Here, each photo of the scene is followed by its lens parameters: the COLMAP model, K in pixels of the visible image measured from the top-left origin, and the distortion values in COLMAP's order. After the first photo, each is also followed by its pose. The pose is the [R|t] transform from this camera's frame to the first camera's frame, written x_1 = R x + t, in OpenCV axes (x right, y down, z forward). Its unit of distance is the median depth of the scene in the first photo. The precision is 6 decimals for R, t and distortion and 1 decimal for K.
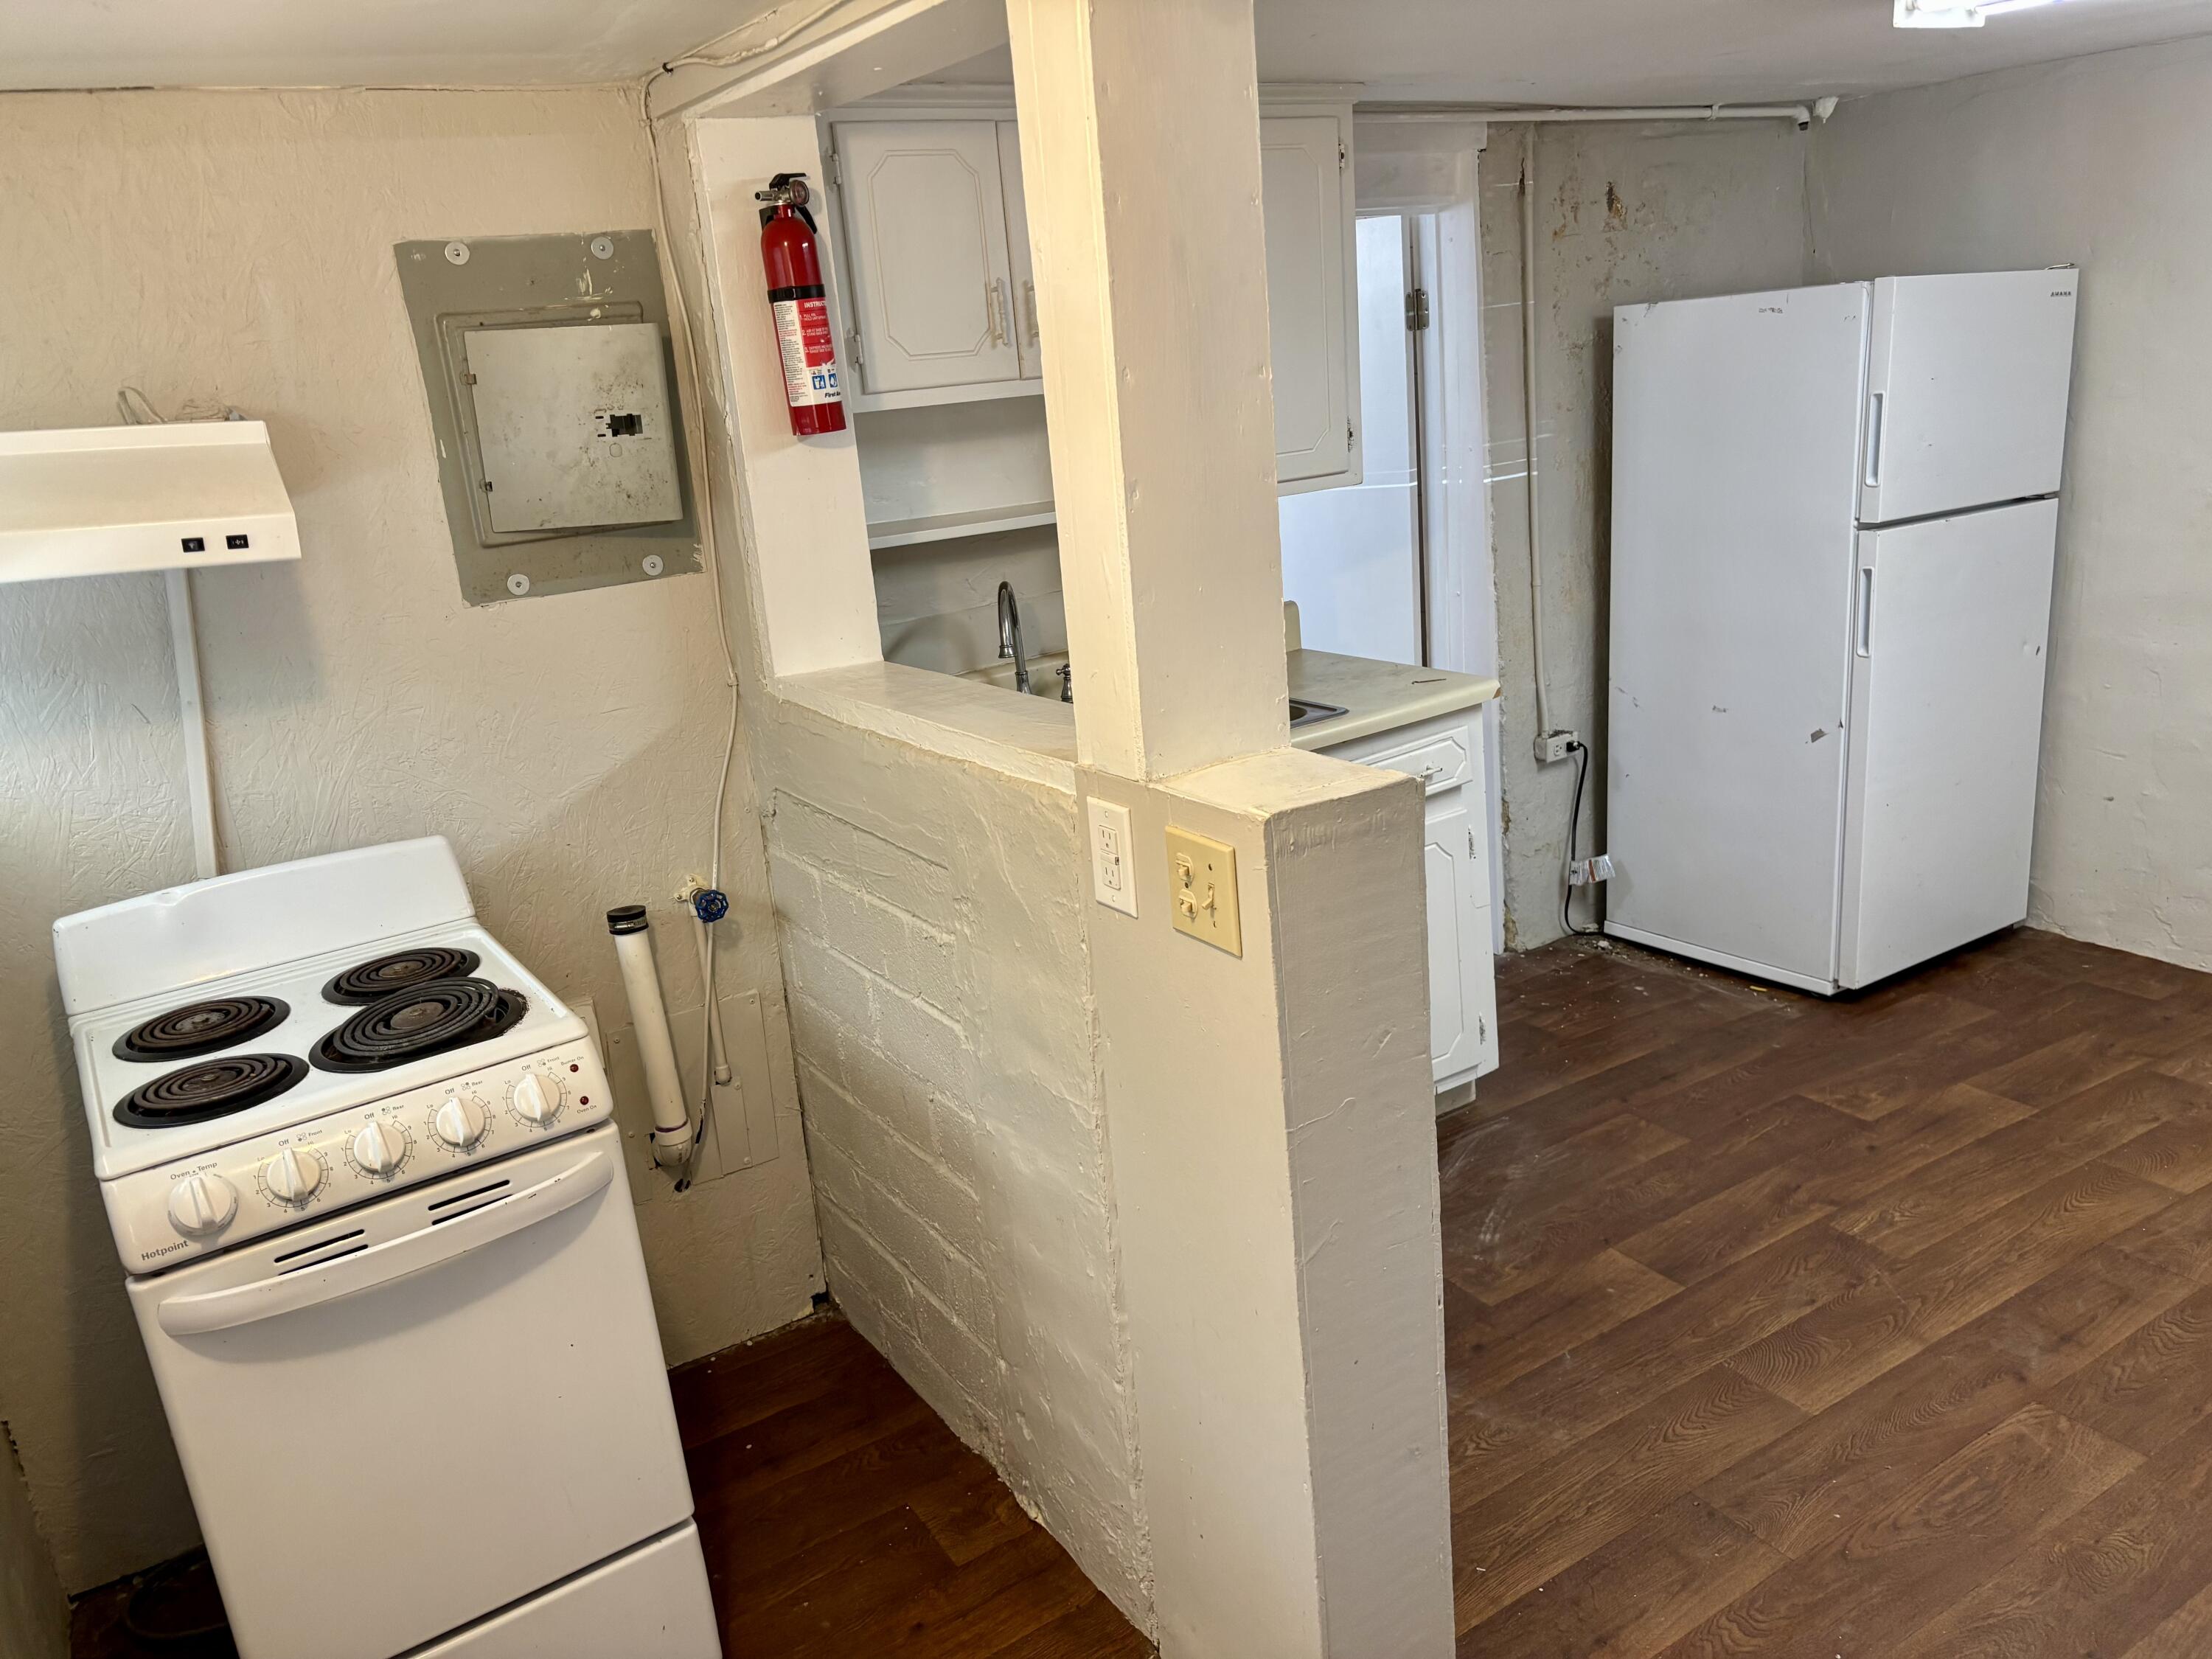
lens RADIAL K [[1692.5, 0, 1118.2], [0, 1692.5, 842.8], [0, 0, 1]] dist [0.033900, -0.023292]
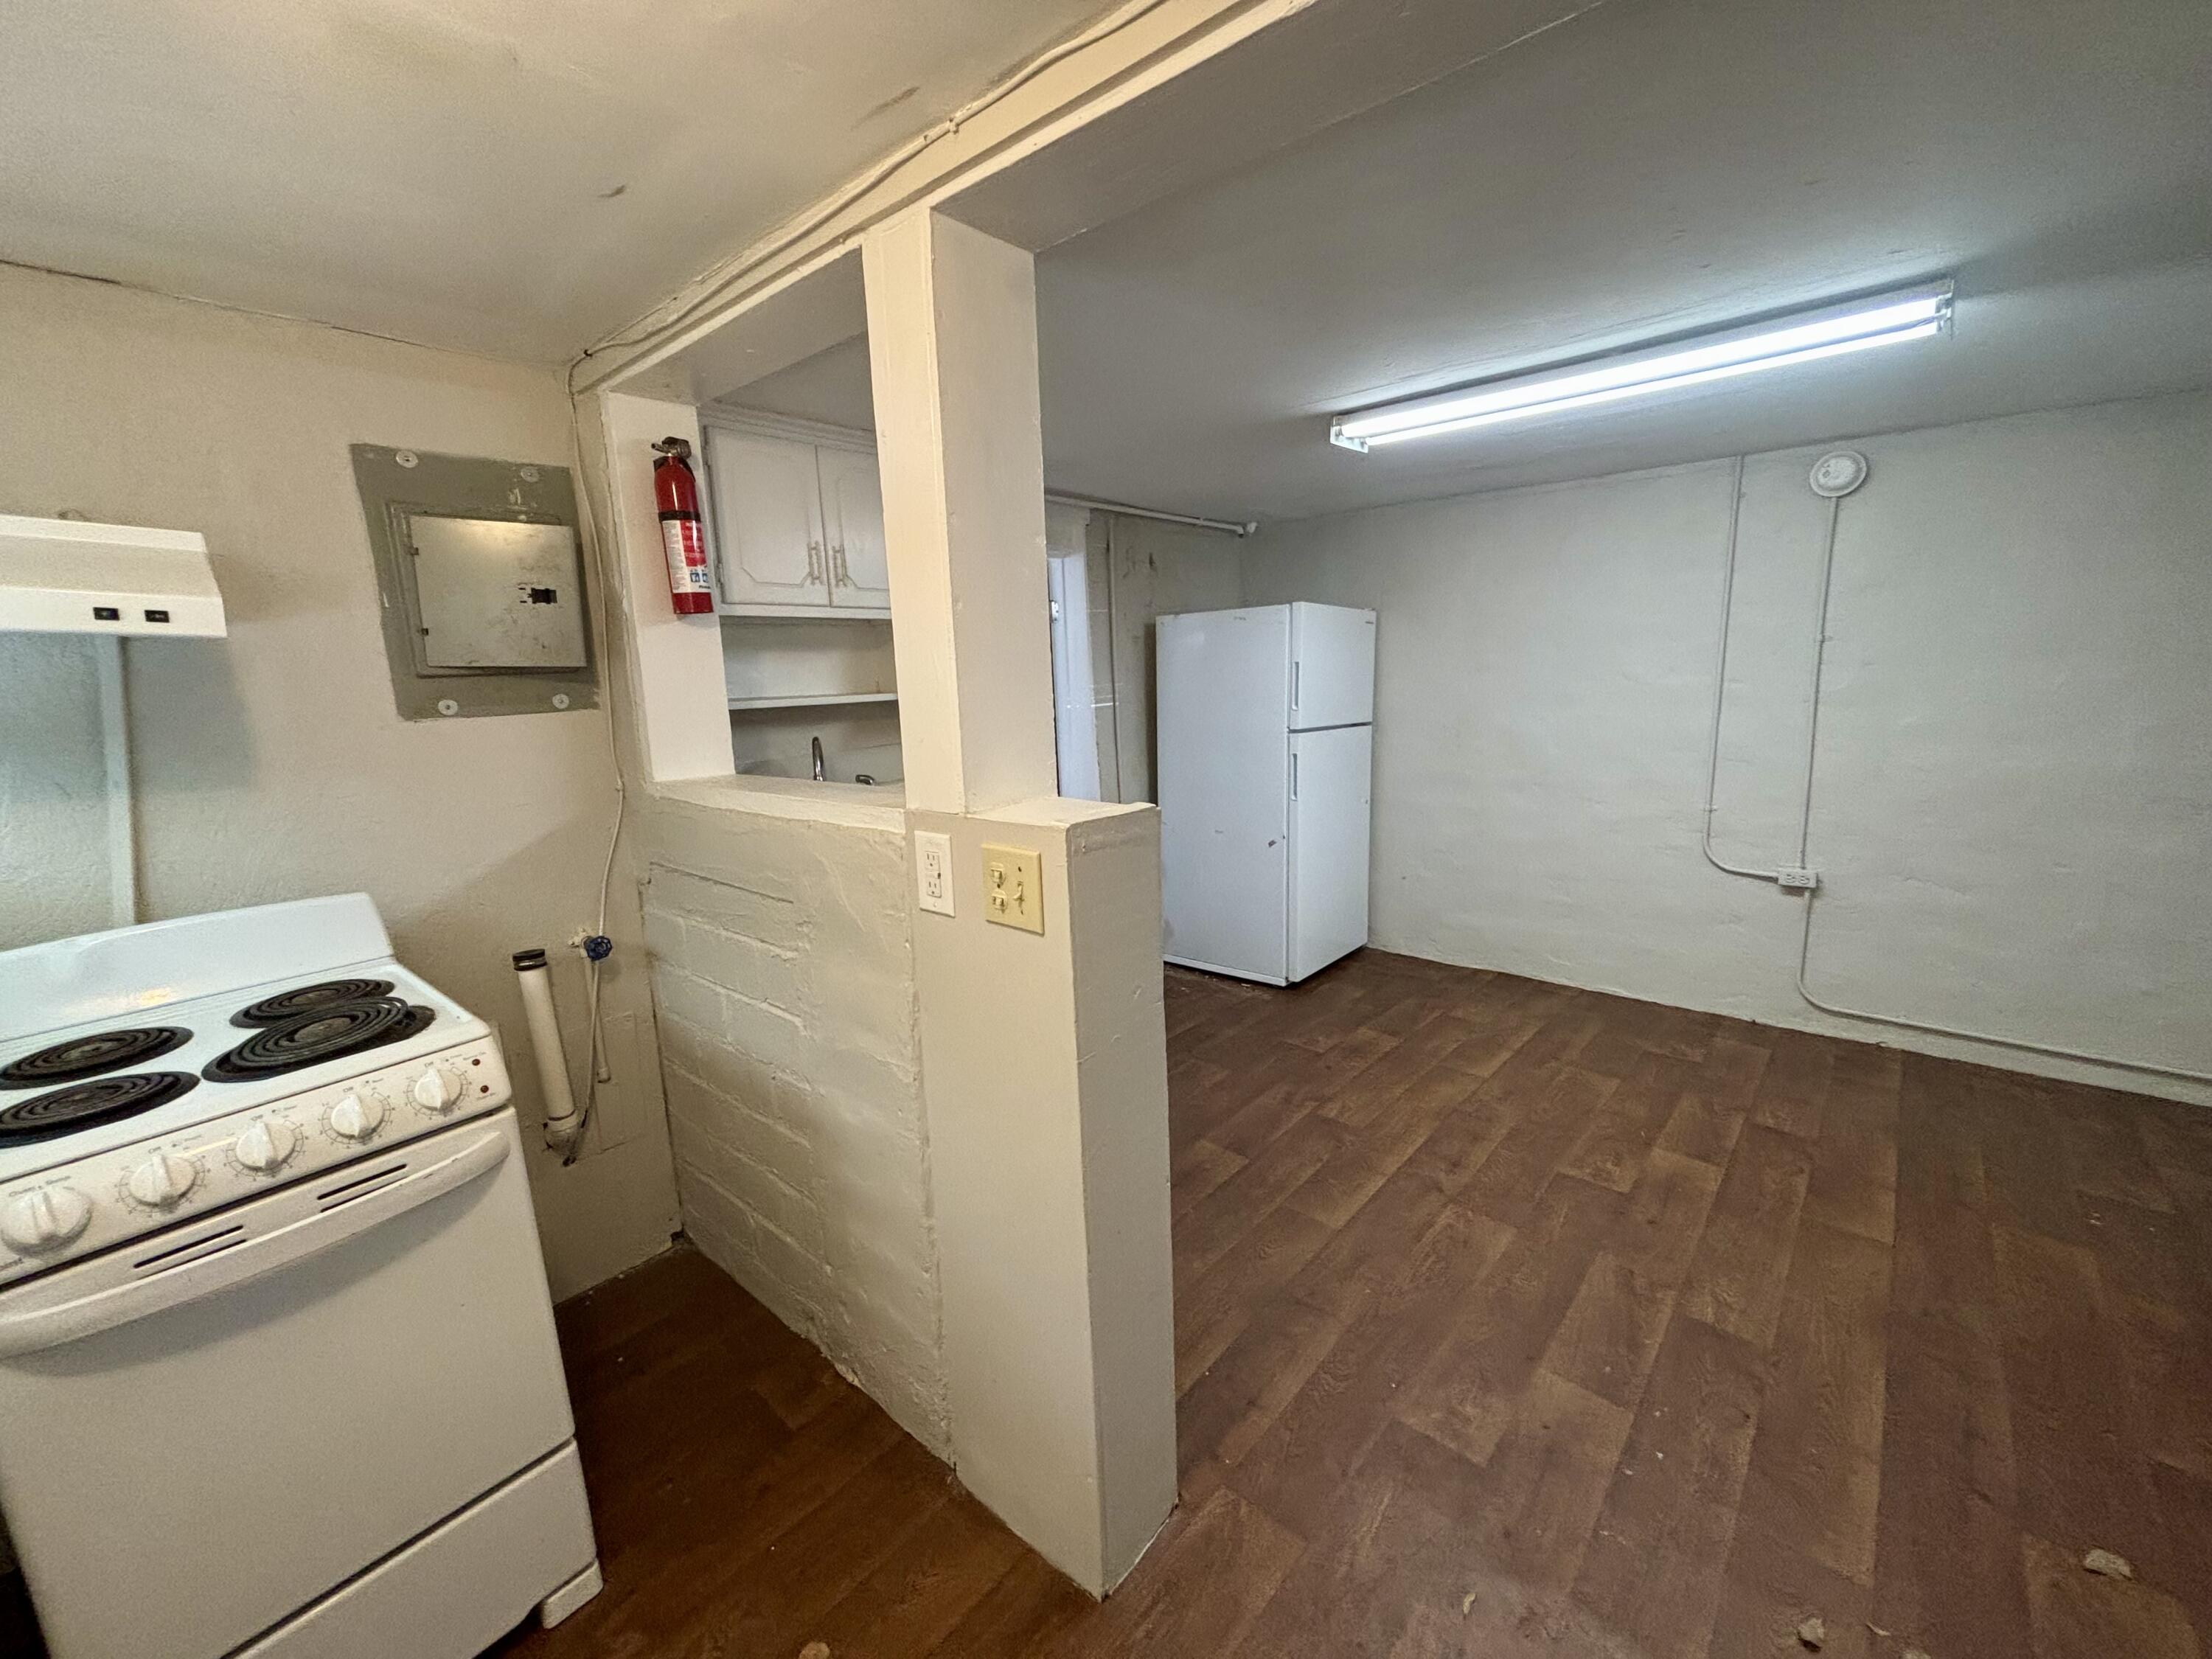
lens RADIAL K [[889.5, 0, 1108.4], [0, 889.5, 832.2], [0, 0, 1]] dist [0.000834, 0.001909]
pose [[0.957479, -0.001643, 0.288499, -0.057549], [0.037709, 0.992118, -0.119497, 0.049933], [-0.286029, 0.125295, 0.949994, 0.200307]]
